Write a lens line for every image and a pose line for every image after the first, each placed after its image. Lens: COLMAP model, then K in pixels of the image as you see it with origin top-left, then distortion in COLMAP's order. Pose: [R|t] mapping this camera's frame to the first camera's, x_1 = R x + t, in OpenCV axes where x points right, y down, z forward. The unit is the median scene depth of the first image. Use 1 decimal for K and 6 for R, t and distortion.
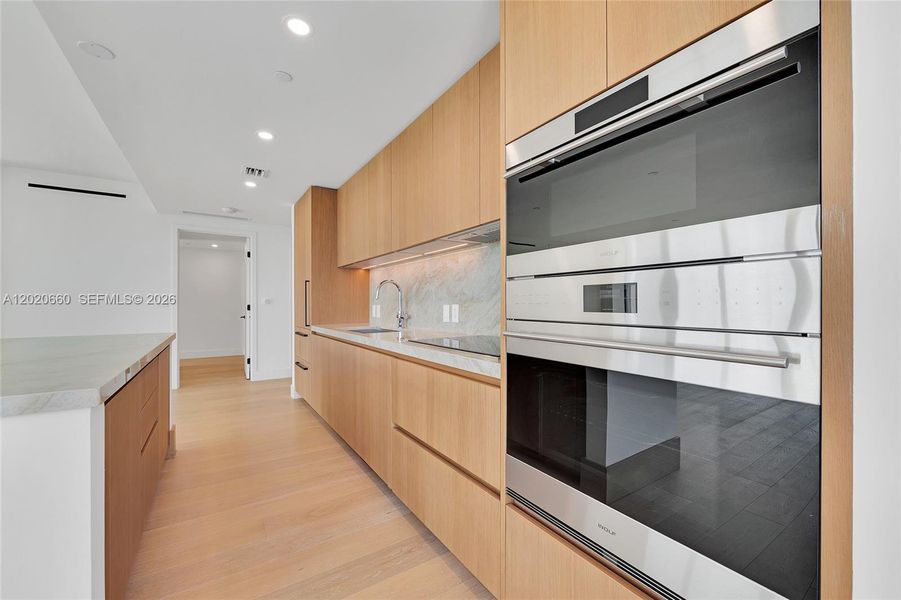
lens RADIAL K [[360.8, 0, 449.1], [0, 360.8, 302.4], [0, 0, 1]] dist [-0.007162, 0.001169]
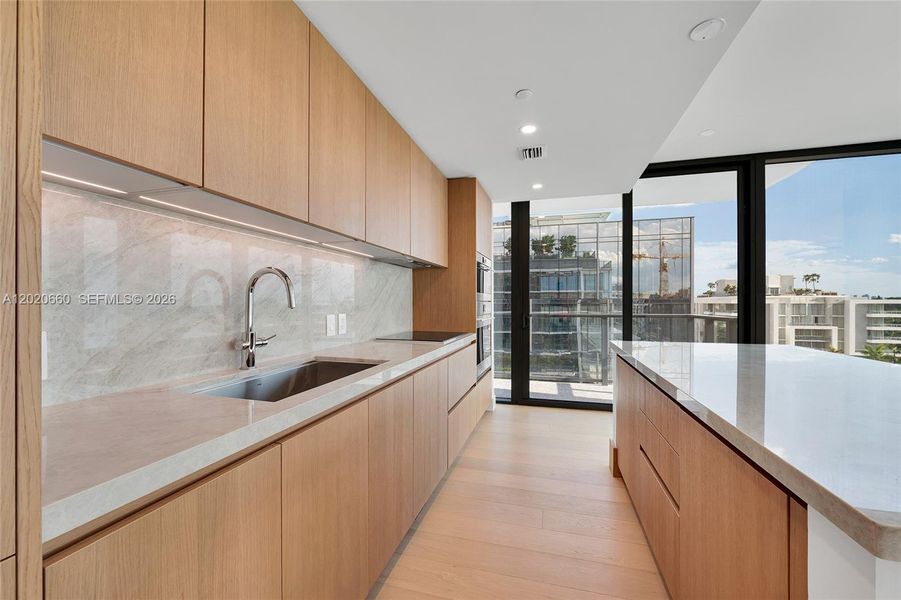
lens RADIAL K [[360.8, 0, 451.8], [0, 360.8, 301.8], [0, 0, 1]] dist [-0.007162, 0.001169]
pose [[-0.658302, 0.000547, 0.752753, -0.832650], [-0.007566, 0.999944, -0.007343, -0.019520], [-0.752716, -0.010530, -0.658262, 1.388039]]
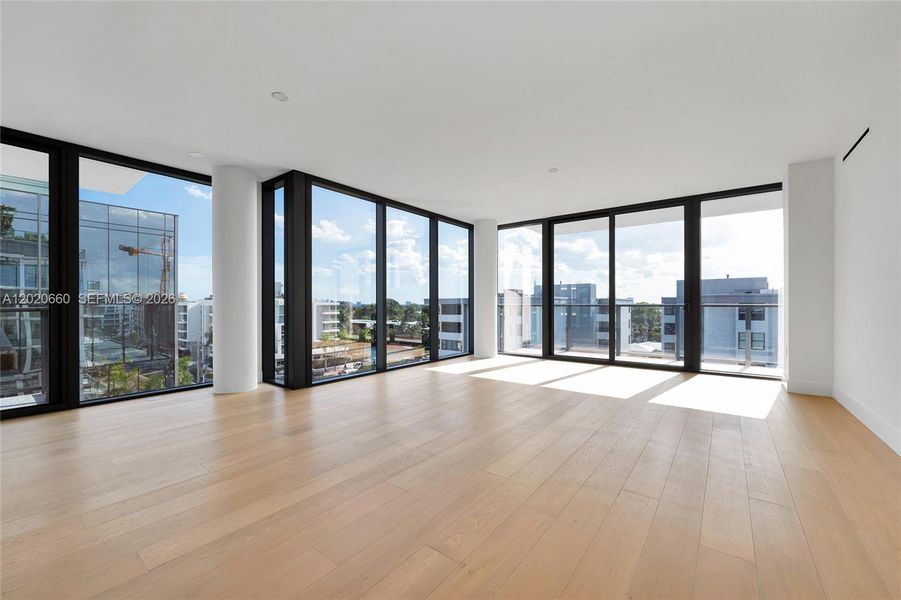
lens RADIAL K [[360.8, 0, 456.5], [0, 360.8, 305.3], [0, 0, 1]] dist [-0.007162, 0.001169]
pose [[-0.940065, 0.002599, -0.340985, -1.509908], [0.005157, 0.999965, -0.006597, 0.036248], [0.340956, -0.007960, -0.940046, 1.408442]]
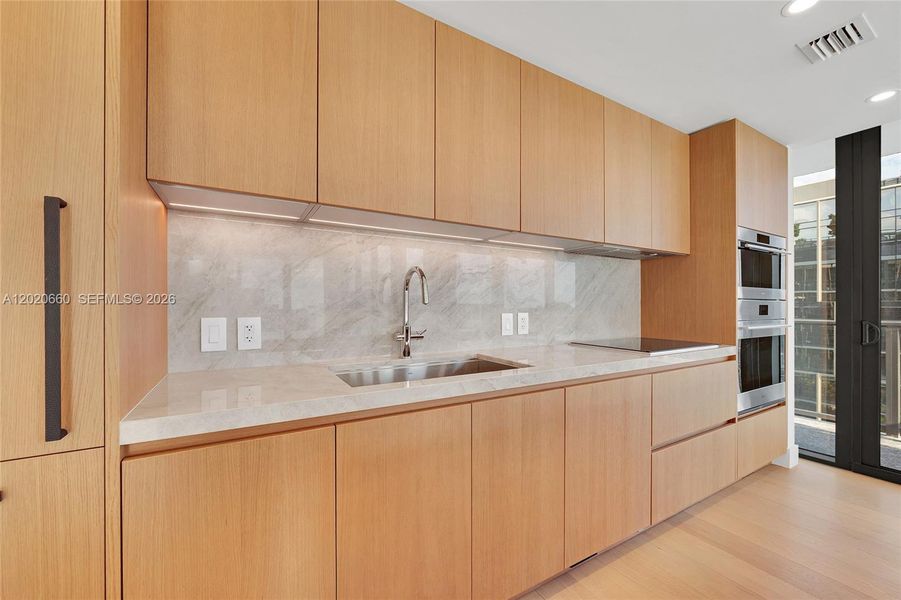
lens RADIAL K [[360.8, 0, 450.3], [0, 360.8, 305.2], [0, 0, 1]] dist [-0.007162, 0.001169]
pose [[0.047748, 0.002504, 0.998856, -0.829797], [-0.009177, 0.999956, -0.002068, -0.008693], [-0.998817, -0.009067, 0.047769, 1.134165]]
